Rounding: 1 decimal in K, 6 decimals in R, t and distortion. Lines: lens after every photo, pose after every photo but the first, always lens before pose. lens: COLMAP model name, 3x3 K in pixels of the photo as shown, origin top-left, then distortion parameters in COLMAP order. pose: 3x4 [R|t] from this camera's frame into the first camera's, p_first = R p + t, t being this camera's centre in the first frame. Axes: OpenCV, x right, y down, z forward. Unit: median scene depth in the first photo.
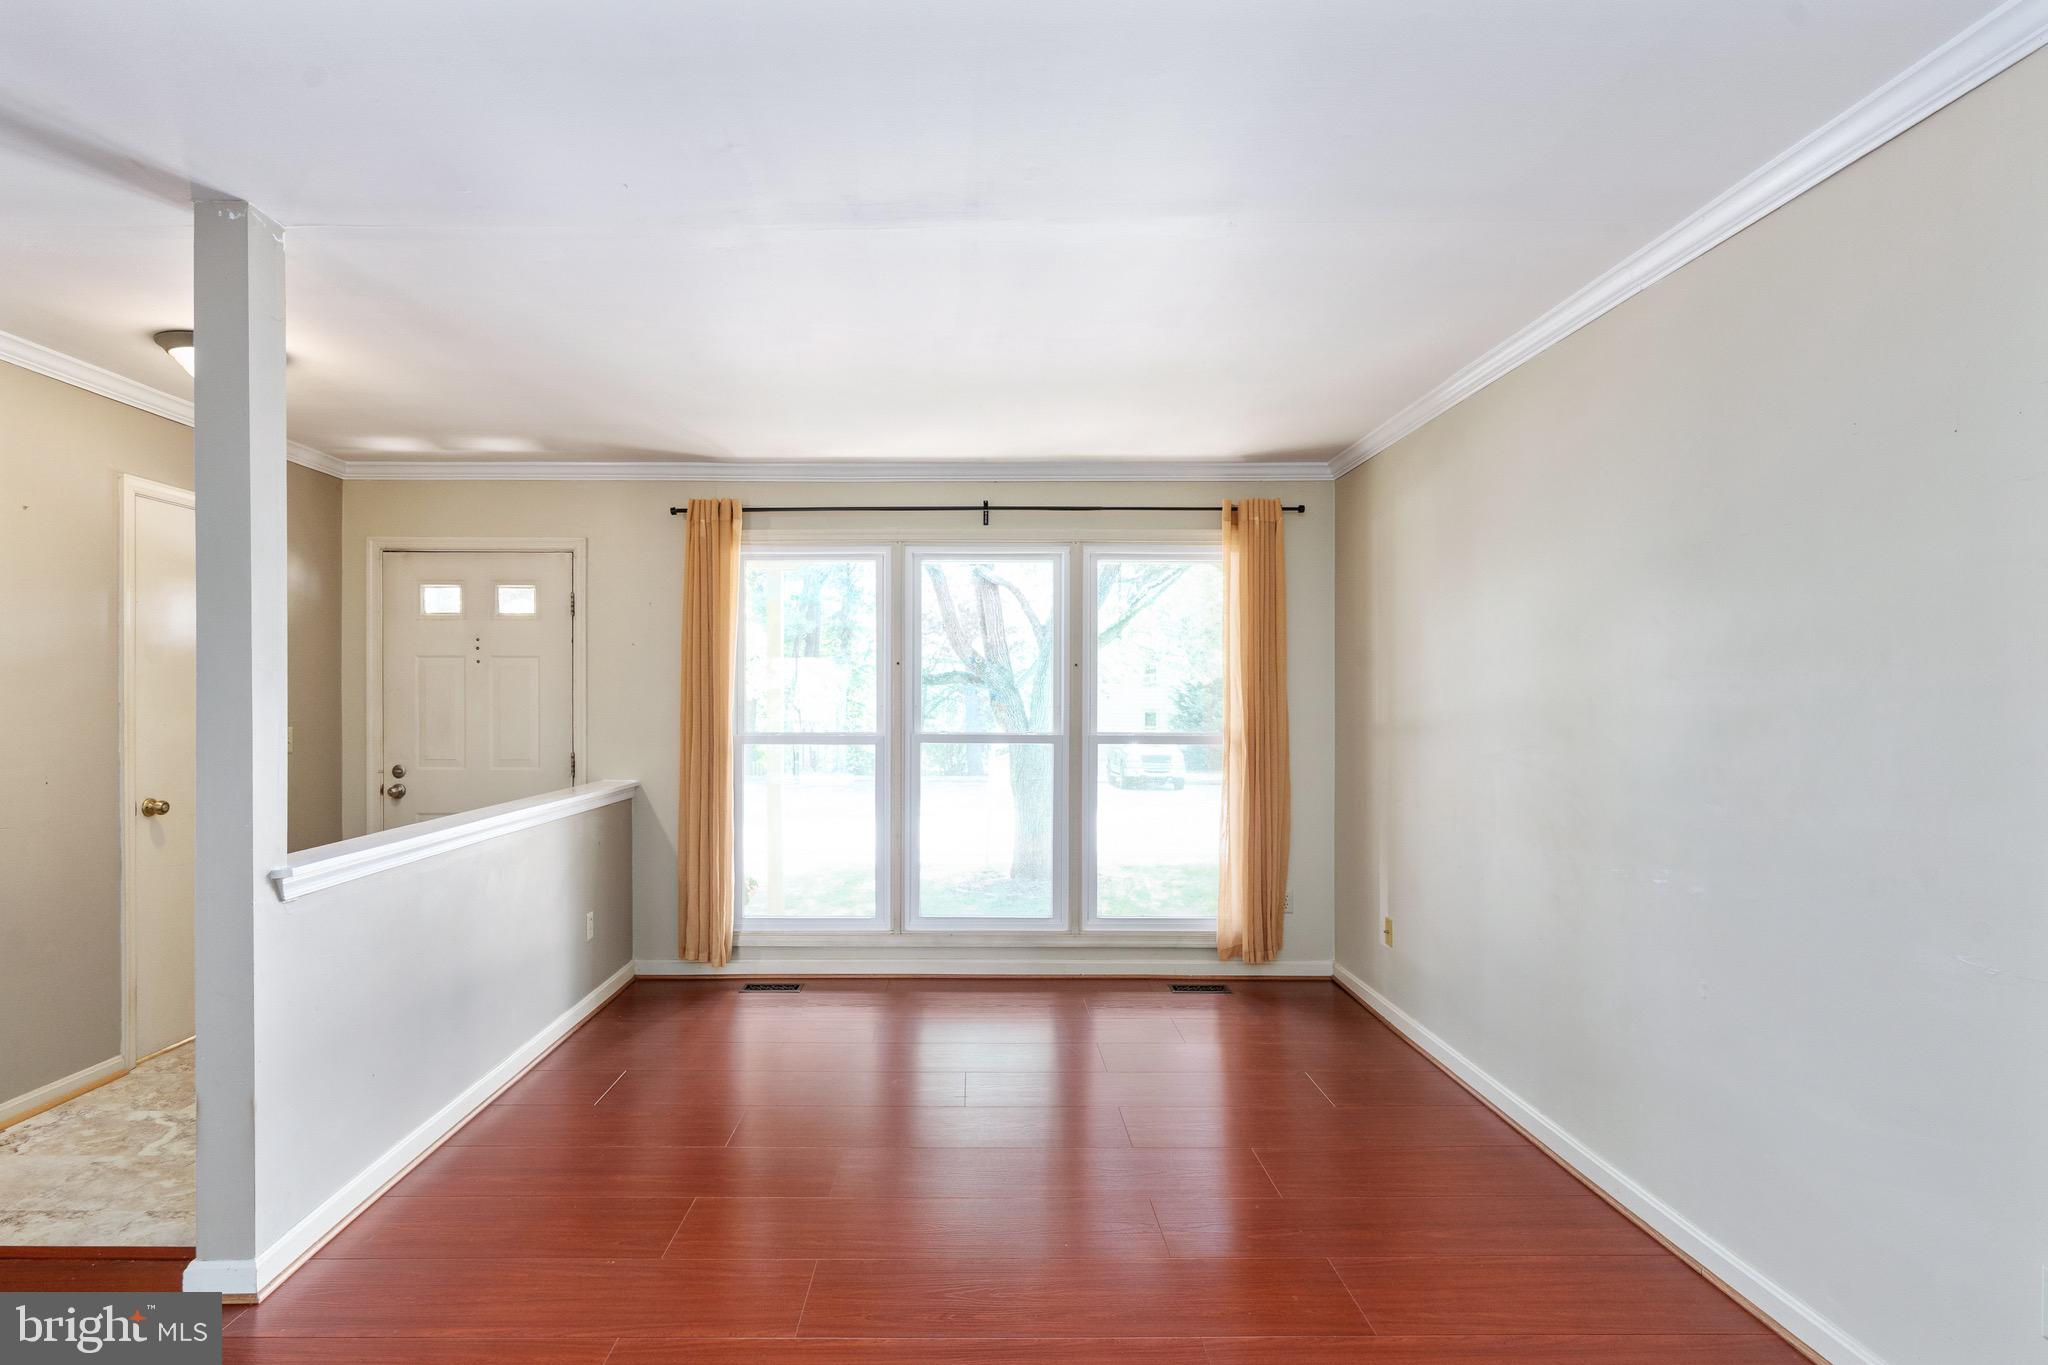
lens RADIAL K [[995.1, 0, 1021.9], [0, 995.1, 703.7], [0, 0, 1]] dist [-0.001907, 0.003413]
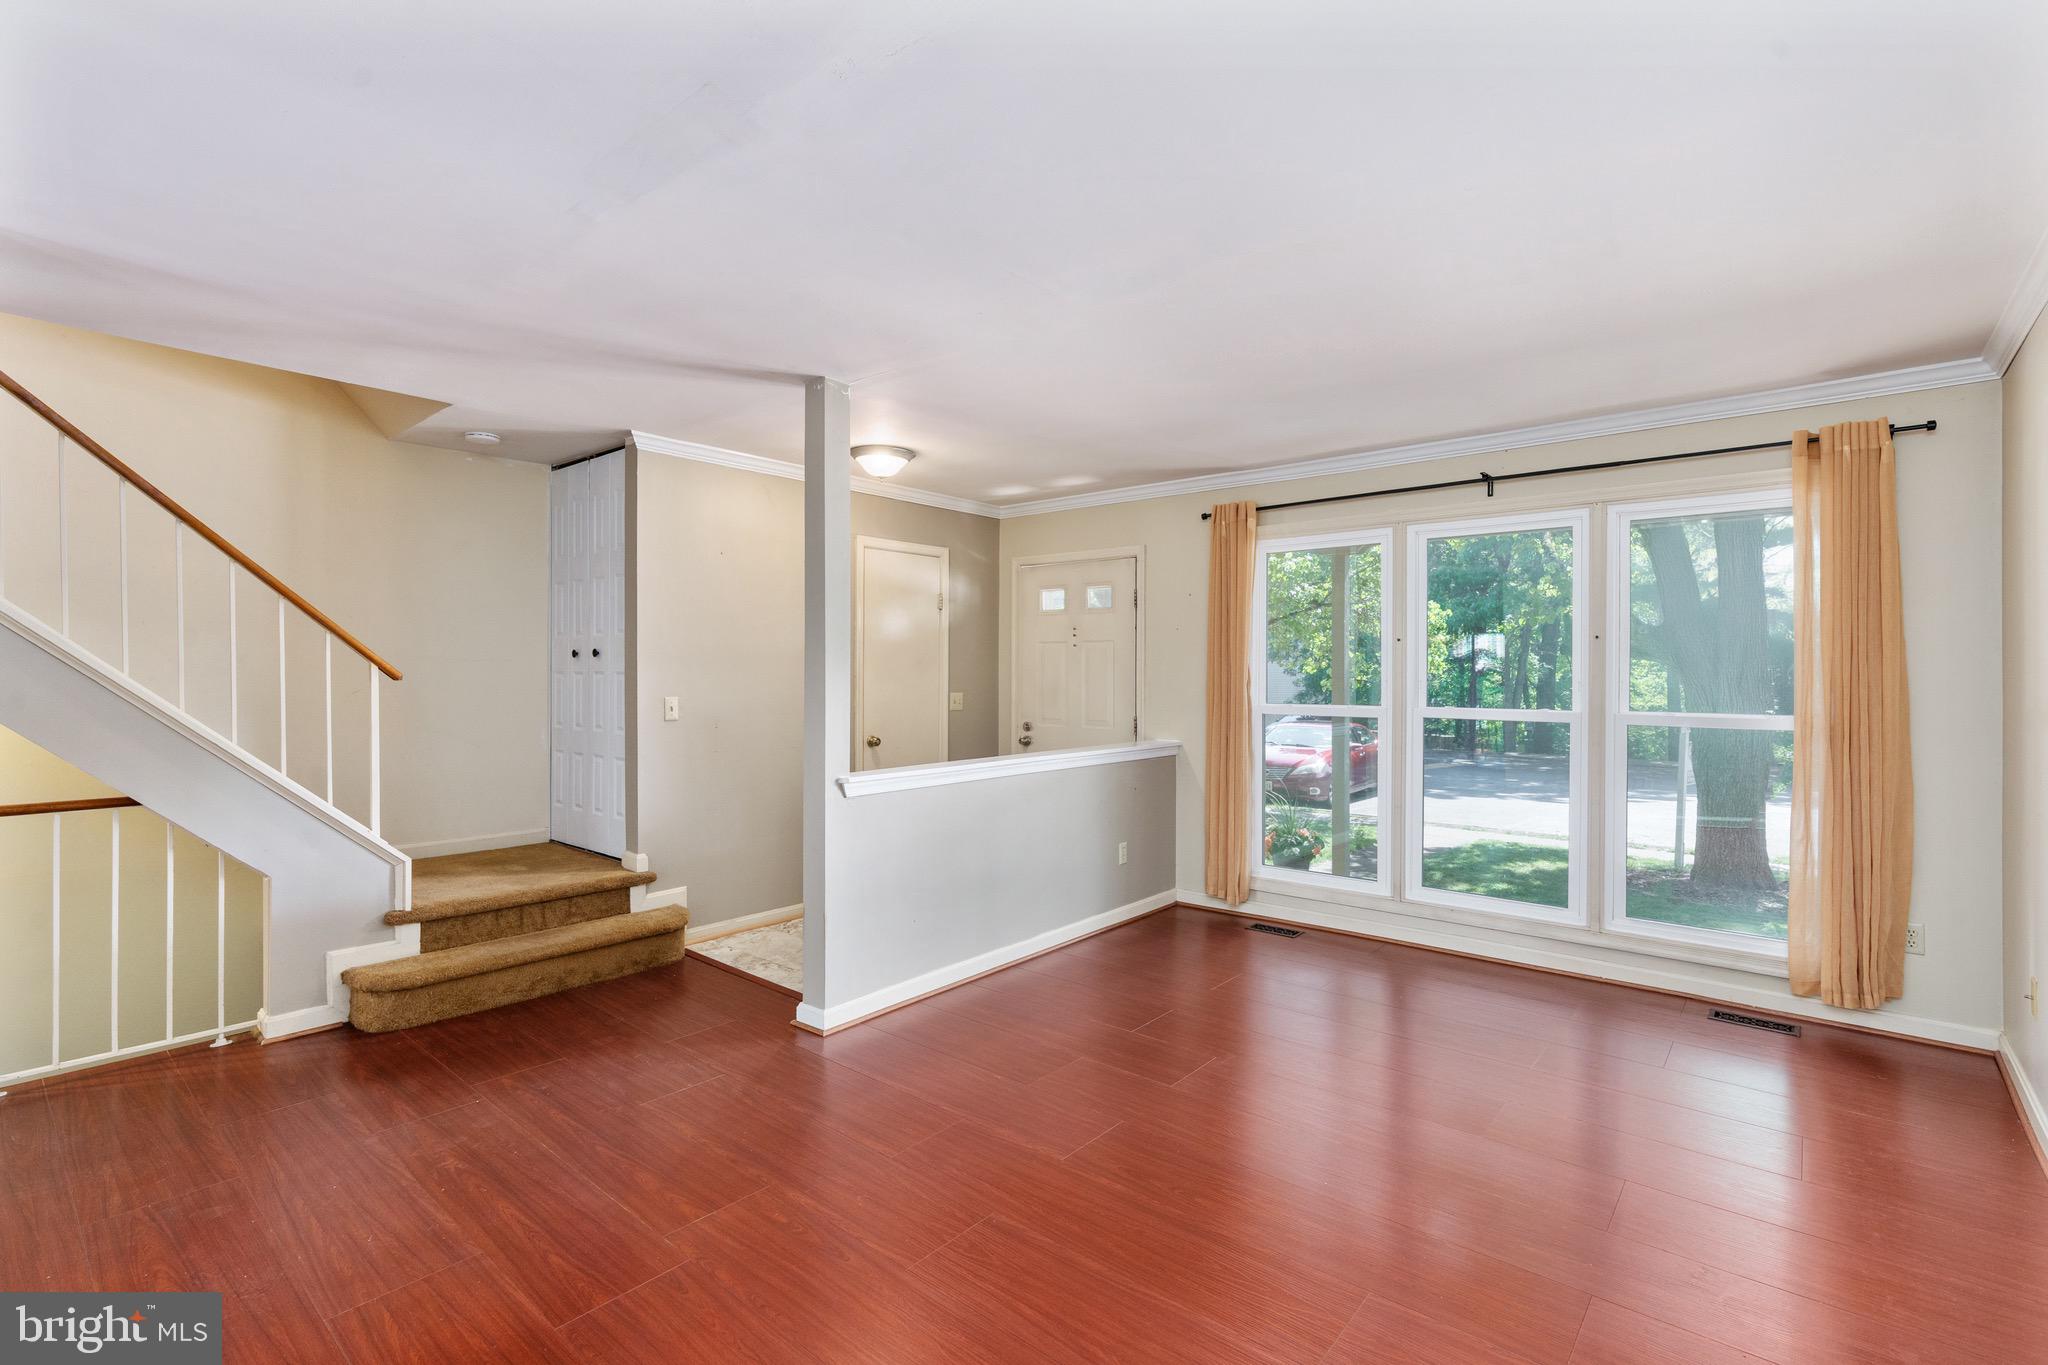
lens RADIAL K [[930.1, 0, 1028.7], [0, 930.1, 673.0], [0, 0, 1]] dist [0.004418, 0.000824]
pose [[0.768252, 0.000848, -0.640148, 0.207640], [-0.004405, 0.999982, -0.003961, -0.000540], [0.640133, 0.005863, 0.768242, 0.008779]]
